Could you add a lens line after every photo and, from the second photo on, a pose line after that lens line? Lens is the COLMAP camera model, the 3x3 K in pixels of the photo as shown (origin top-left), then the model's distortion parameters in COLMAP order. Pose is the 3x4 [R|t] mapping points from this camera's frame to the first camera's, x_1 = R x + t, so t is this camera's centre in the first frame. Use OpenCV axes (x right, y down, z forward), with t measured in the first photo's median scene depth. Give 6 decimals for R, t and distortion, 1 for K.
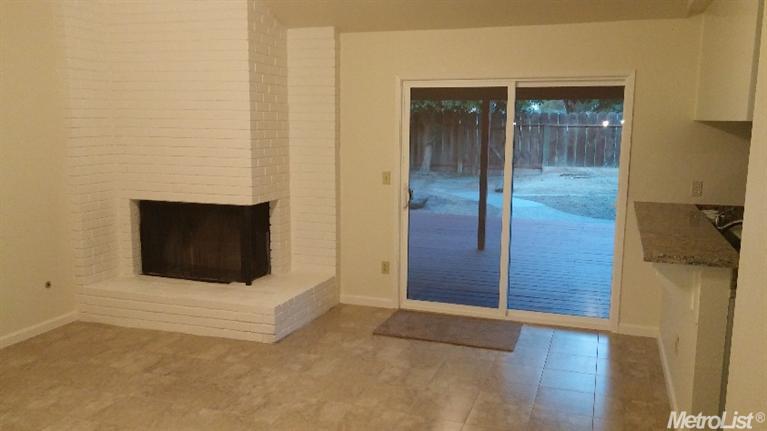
lens RADIAL K [[665.3, 0, 382.6], [0, 665.3, 219.8], [0, 0, 1]] dist [0.110251, -0.094803]
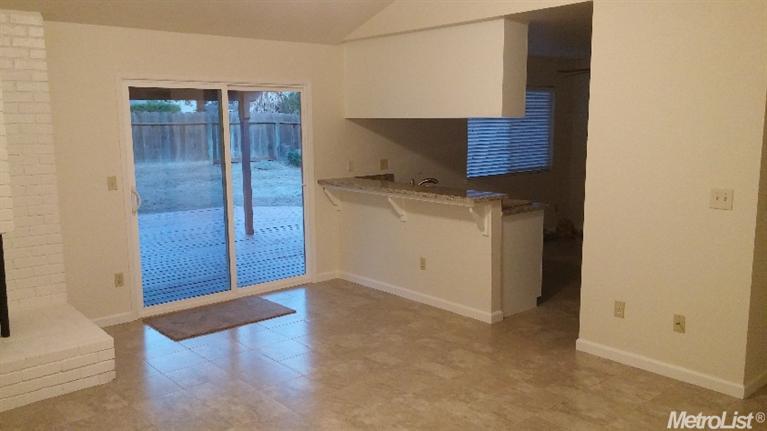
lens RADIAL K [[665.3, 0, 381.5], [0, 665.3, 213.9], [0, 0, 1]] dist [0.110251, -0.094803]
pose [[0.498072, -0.139517, 0.855838, -0.658665], [0.143615, 0.986613, 0.077256, -0.042323], [-0.855160, 0.084432, 0.511441, 0.219902]]
